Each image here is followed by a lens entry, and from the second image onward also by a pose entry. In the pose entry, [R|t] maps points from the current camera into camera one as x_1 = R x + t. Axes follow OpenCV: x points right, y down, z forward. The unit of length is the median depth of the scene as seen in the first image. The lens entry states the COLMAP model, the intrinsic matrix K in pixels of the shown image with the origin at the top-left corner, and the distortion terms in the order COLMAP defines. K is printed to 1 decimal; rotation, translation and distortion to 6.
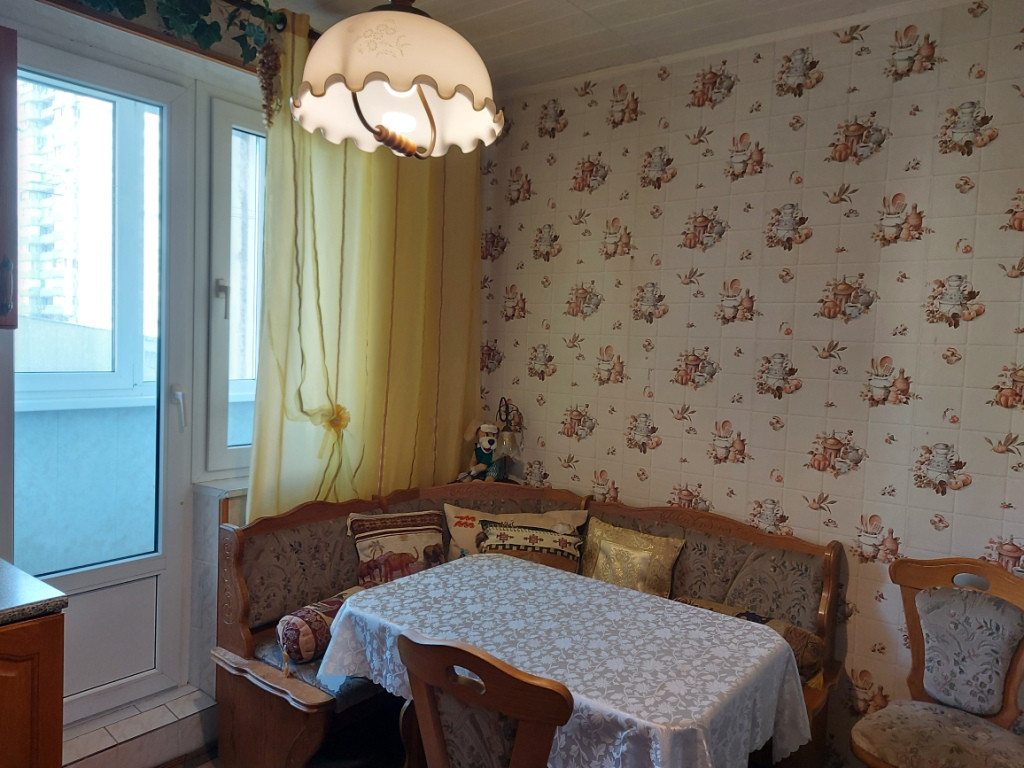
lens RADIAL K [[740.0, 0, 514.1], [0, 740.0, 387.5], [0, 0, 1]] dist [0.075703, -0.083635]
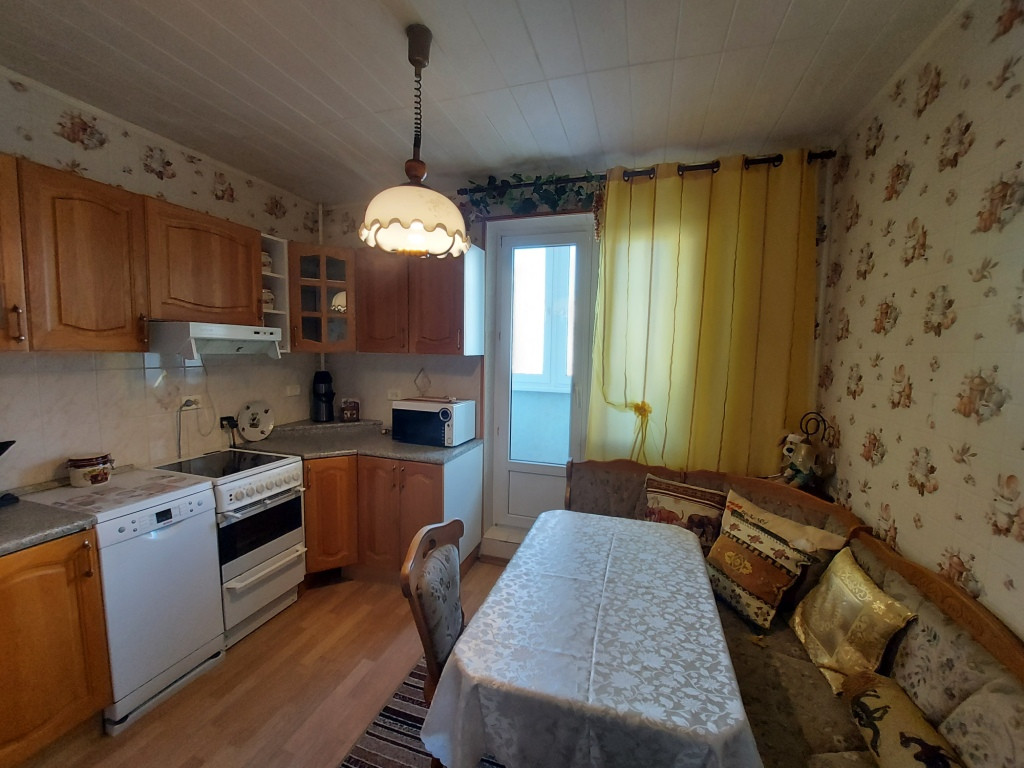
lens RADIAL K [[409.8, 0, 512.6], [0, 409.8, 380.6], [0, 0, 1]] dist [-0.019951, -0.000436]
pose [[0.331525, 0.039690, -0.942611, 0.462664], [-0.065752, 0.997657, 0.018882, -0.017954], [0.941152, 0.055719, 0.333358, 0.445245]]
